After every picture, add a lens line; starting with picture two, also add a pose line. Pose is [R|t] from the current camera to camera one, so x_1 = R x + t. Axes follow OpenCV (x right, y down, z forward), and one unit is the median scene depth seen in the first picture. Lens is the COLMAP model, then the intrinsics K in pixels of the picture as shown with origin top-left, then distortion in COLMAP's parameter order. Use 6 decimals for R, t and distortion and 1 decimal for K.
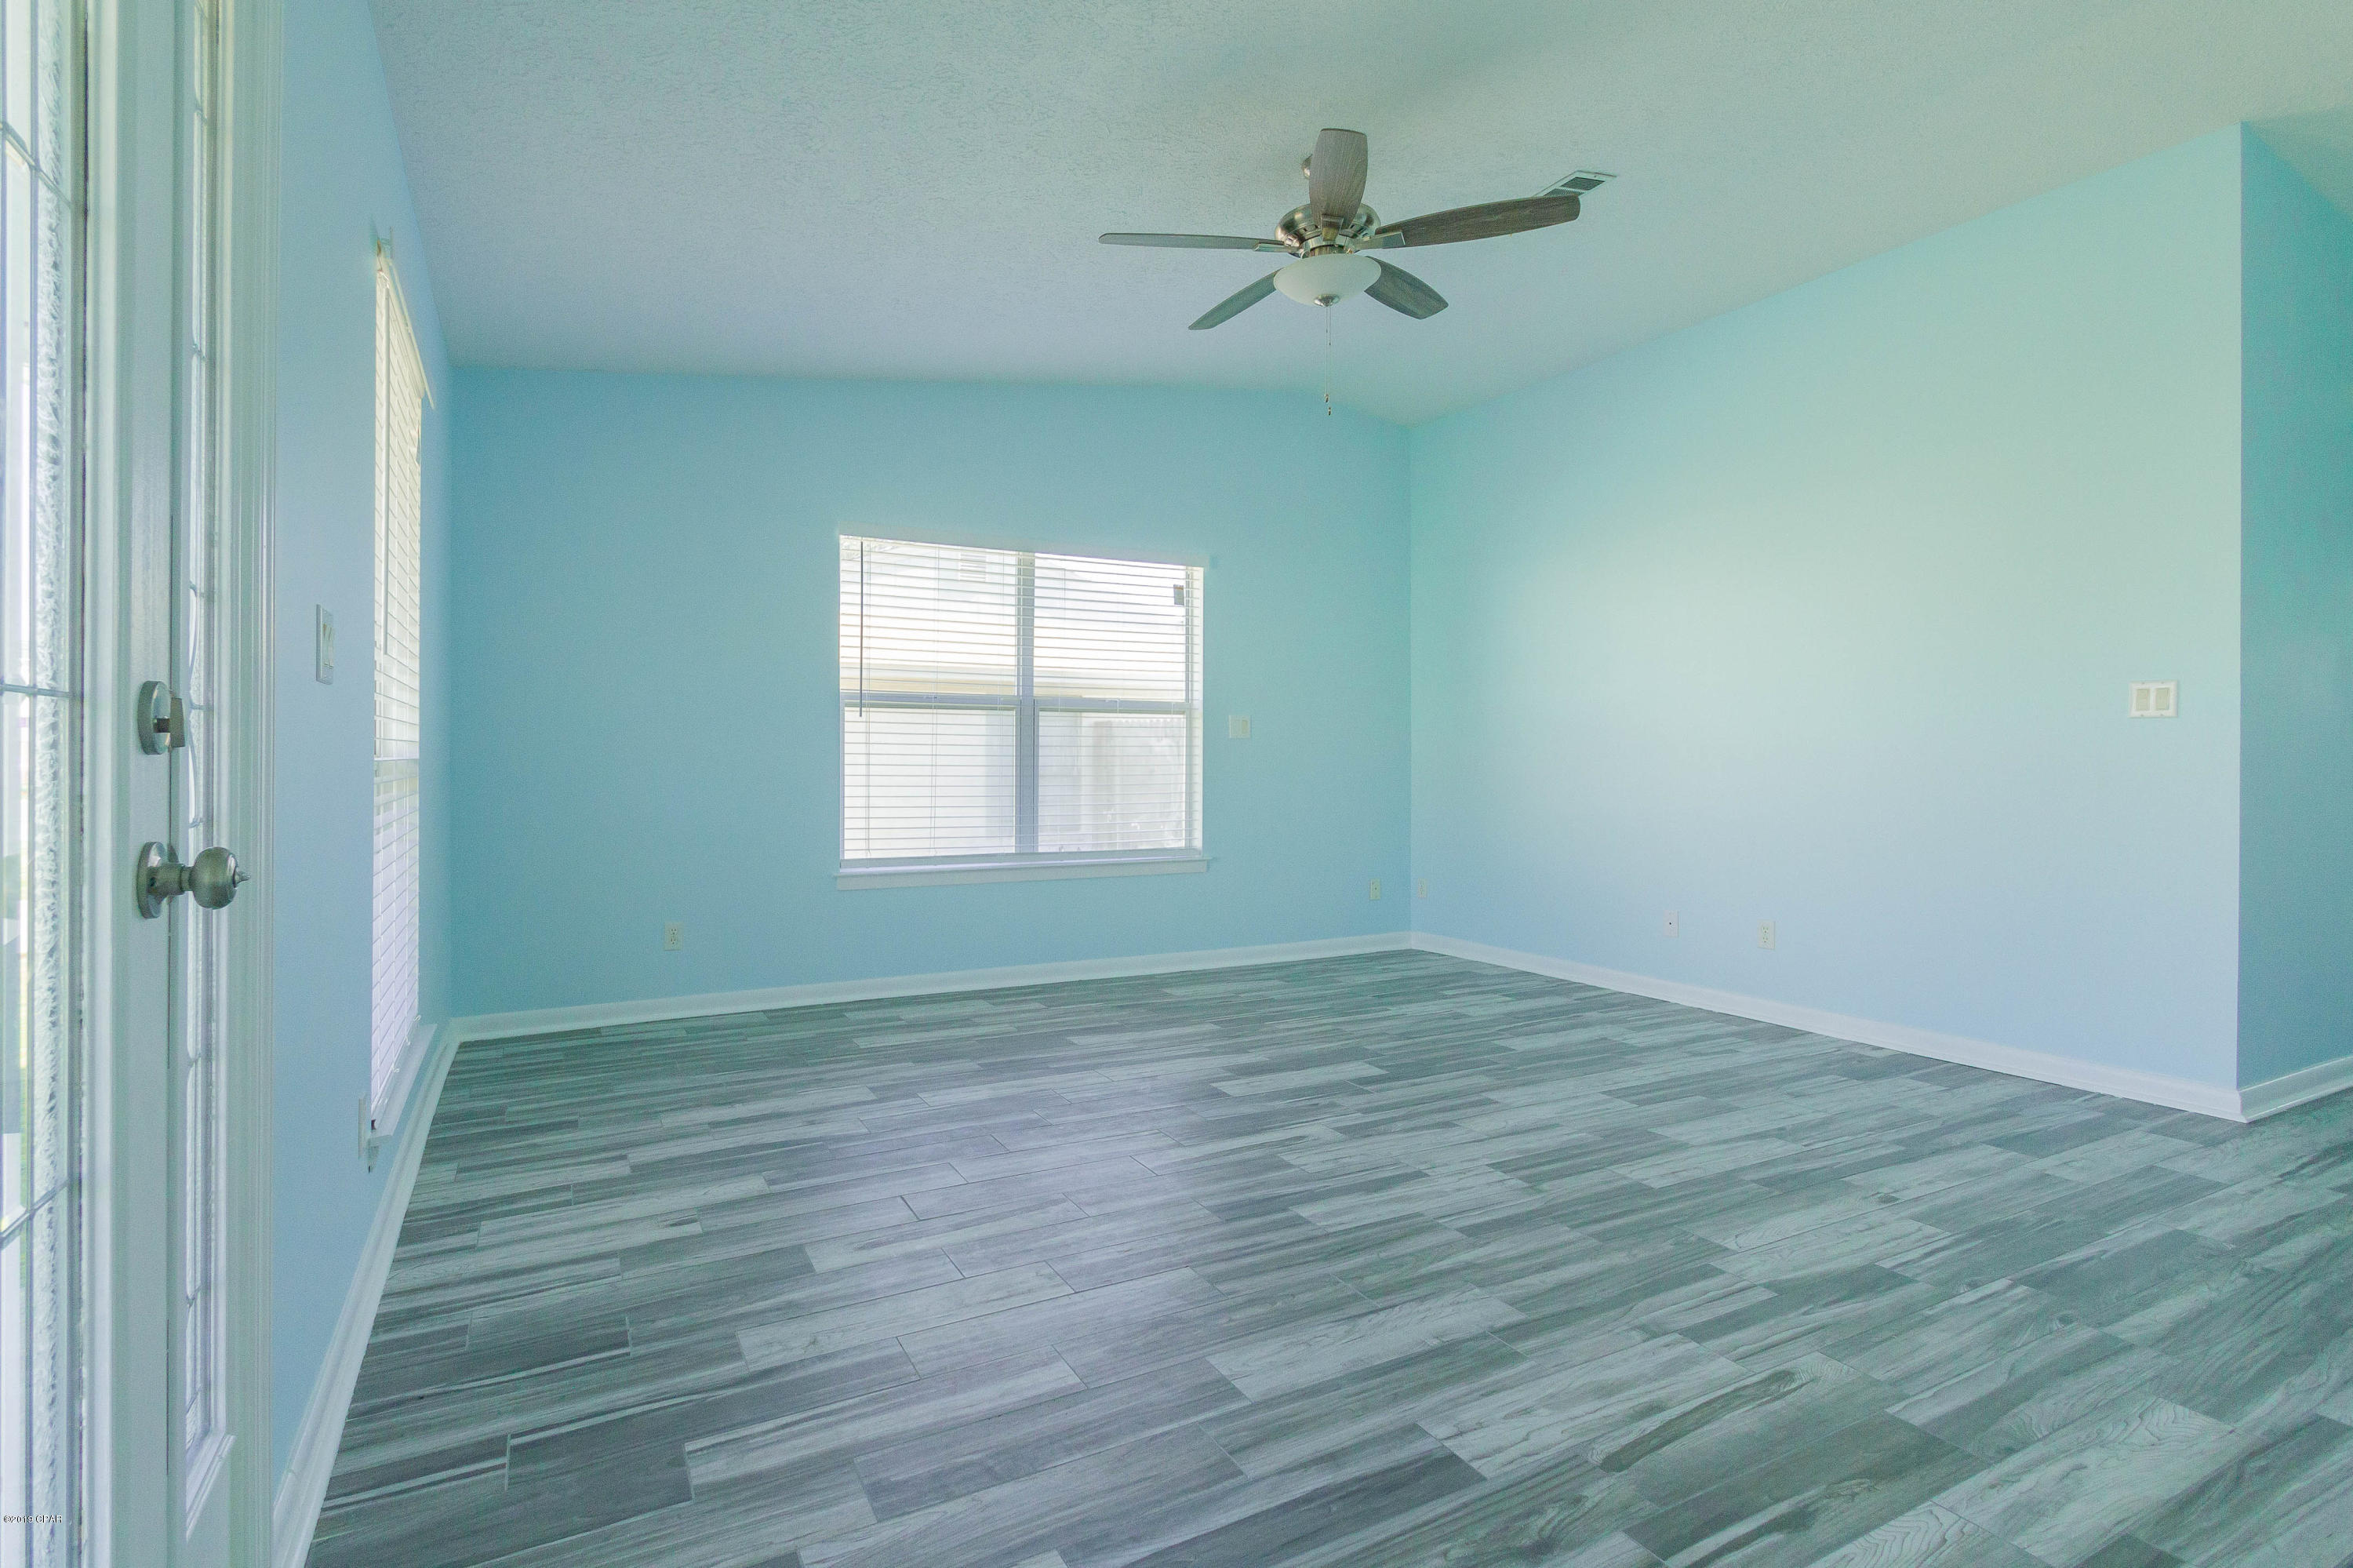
lens RADIAL K [[1138.4, 0, 1127.4], [0, 1138.4, 761.5], [0, 0, 1]] dist [-0.003263, -0.001742]
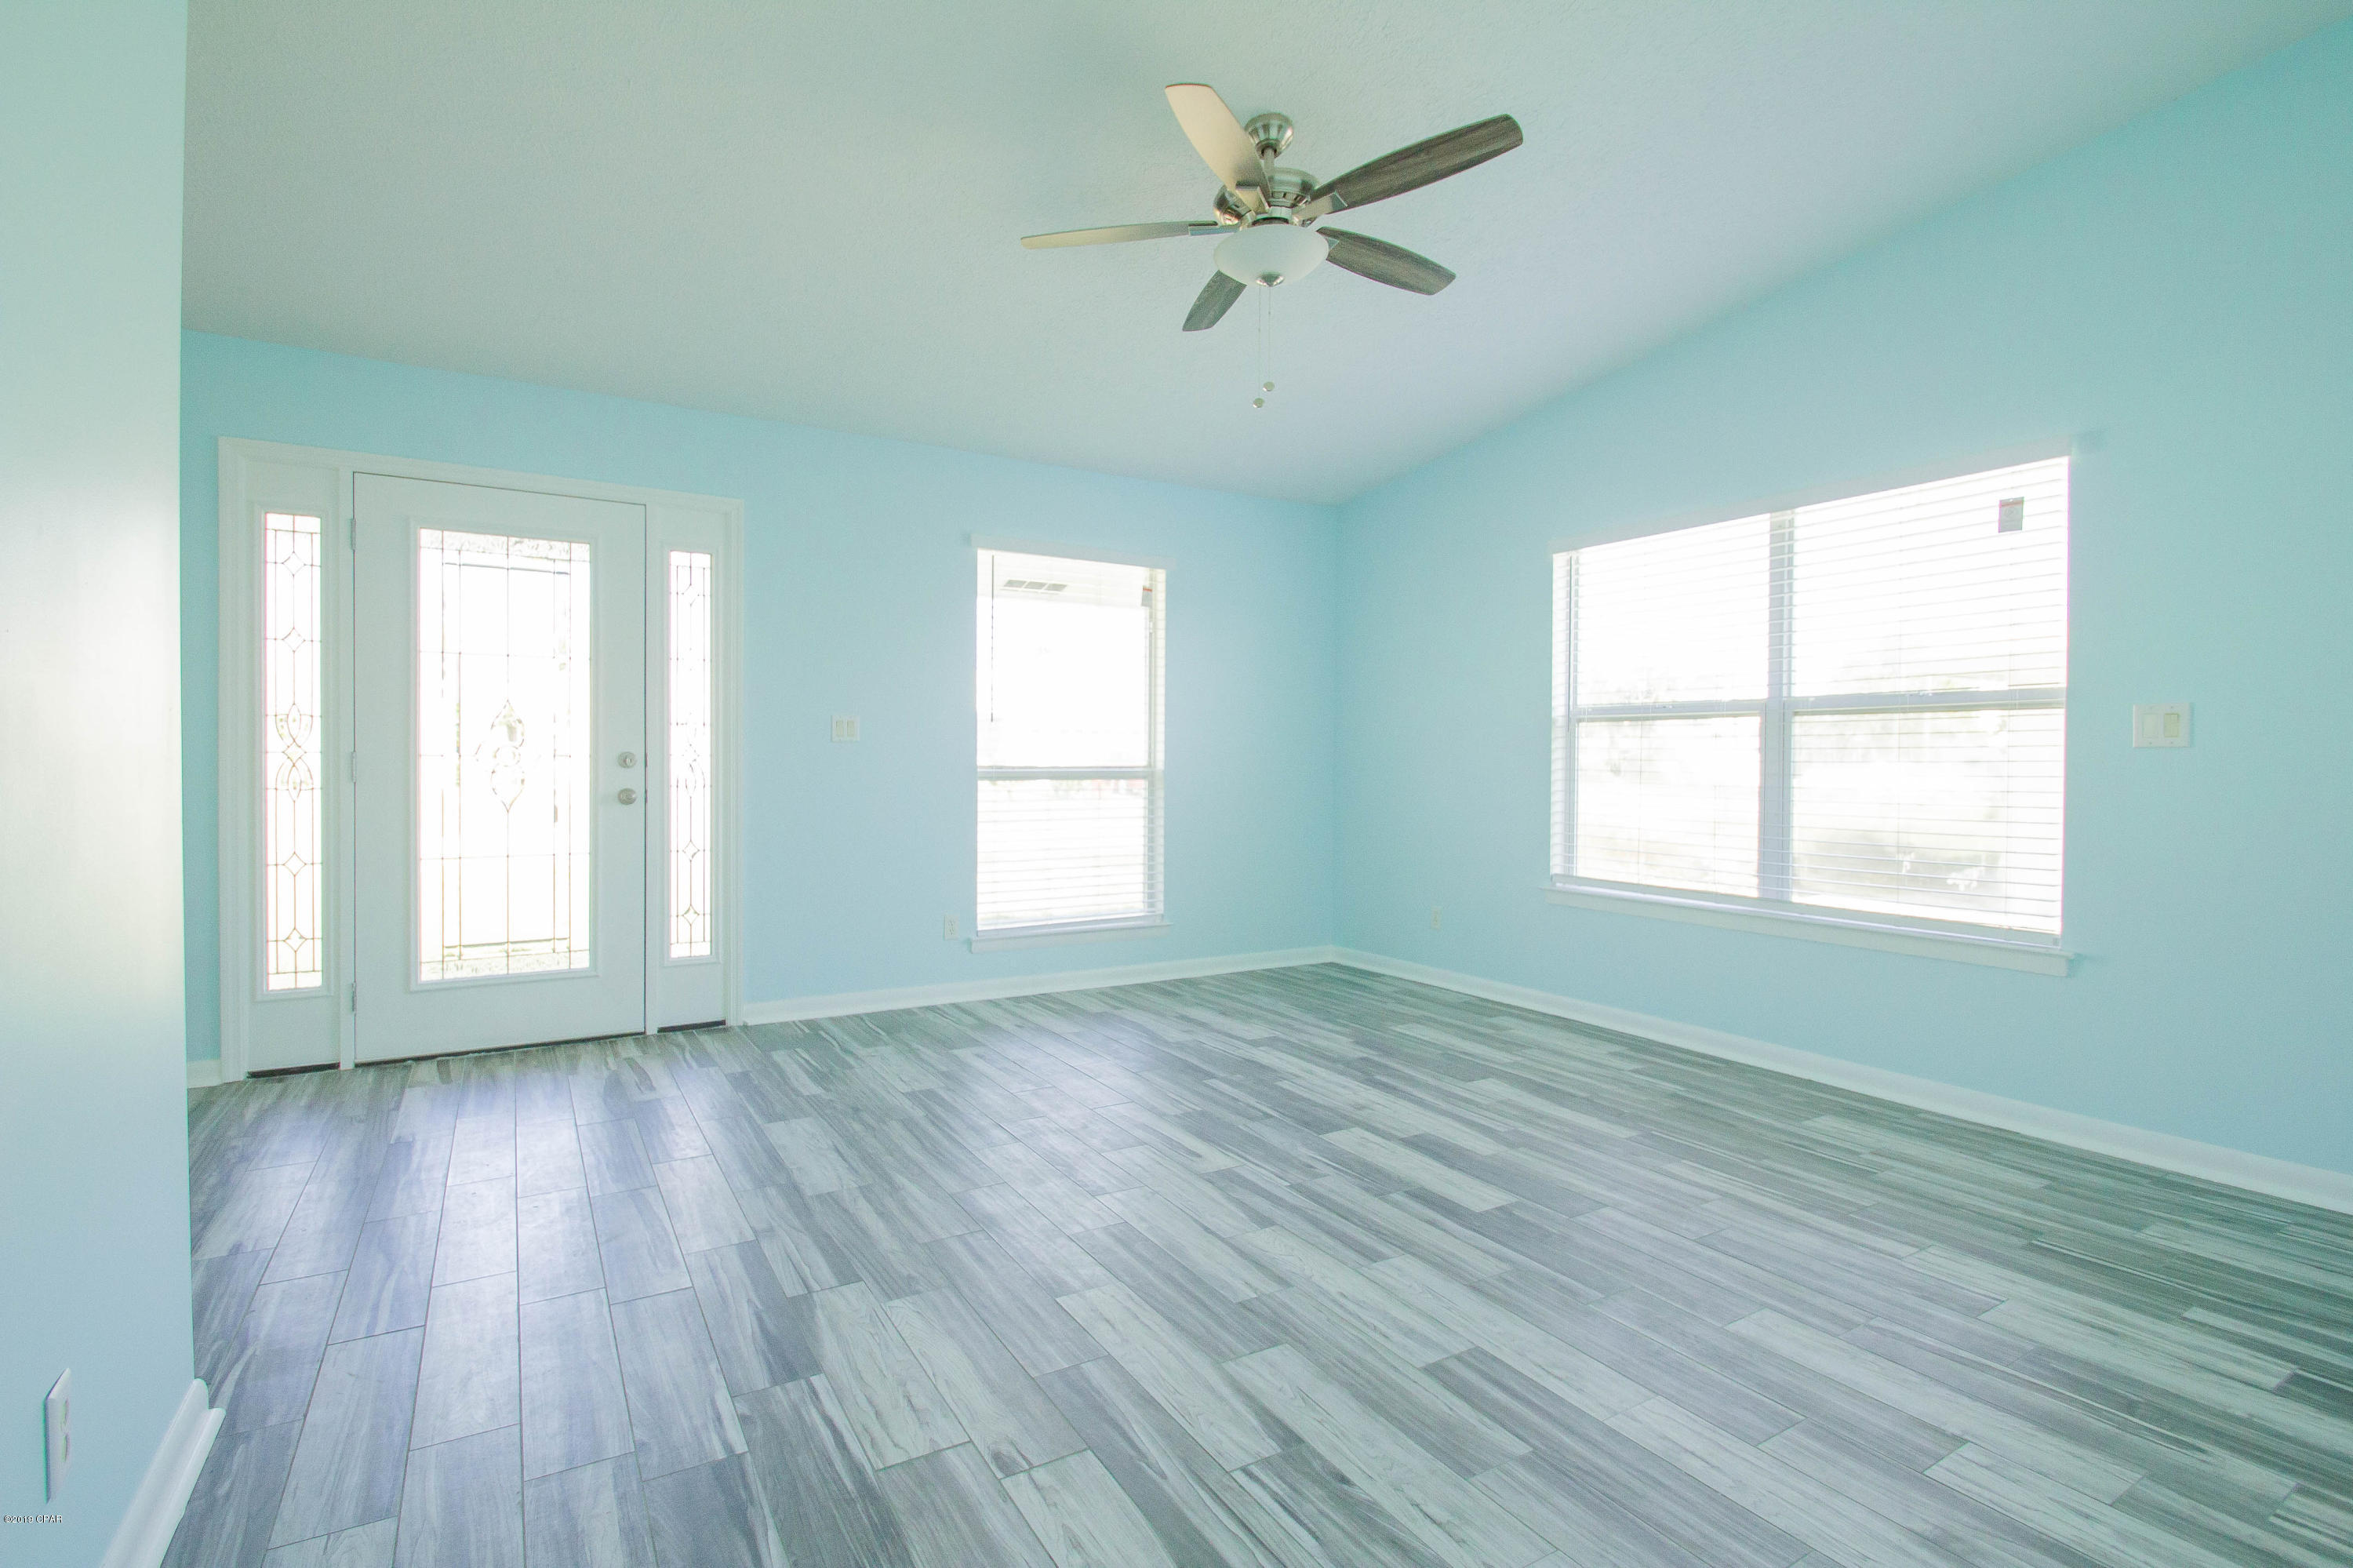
lens RADIAL K [[1138.4, 0, 1127.4], [0, 1138.4, 761.5], [0, 0, 1]] dist [-0.003263, -0.001742]
pose [[0.016632, -0.000715, -0.999861, 1.037424], [-0.010588, 0.999944, -0.000891, -0.012767], [0.999806, 0.010601, 0.016623, 0.828023]]
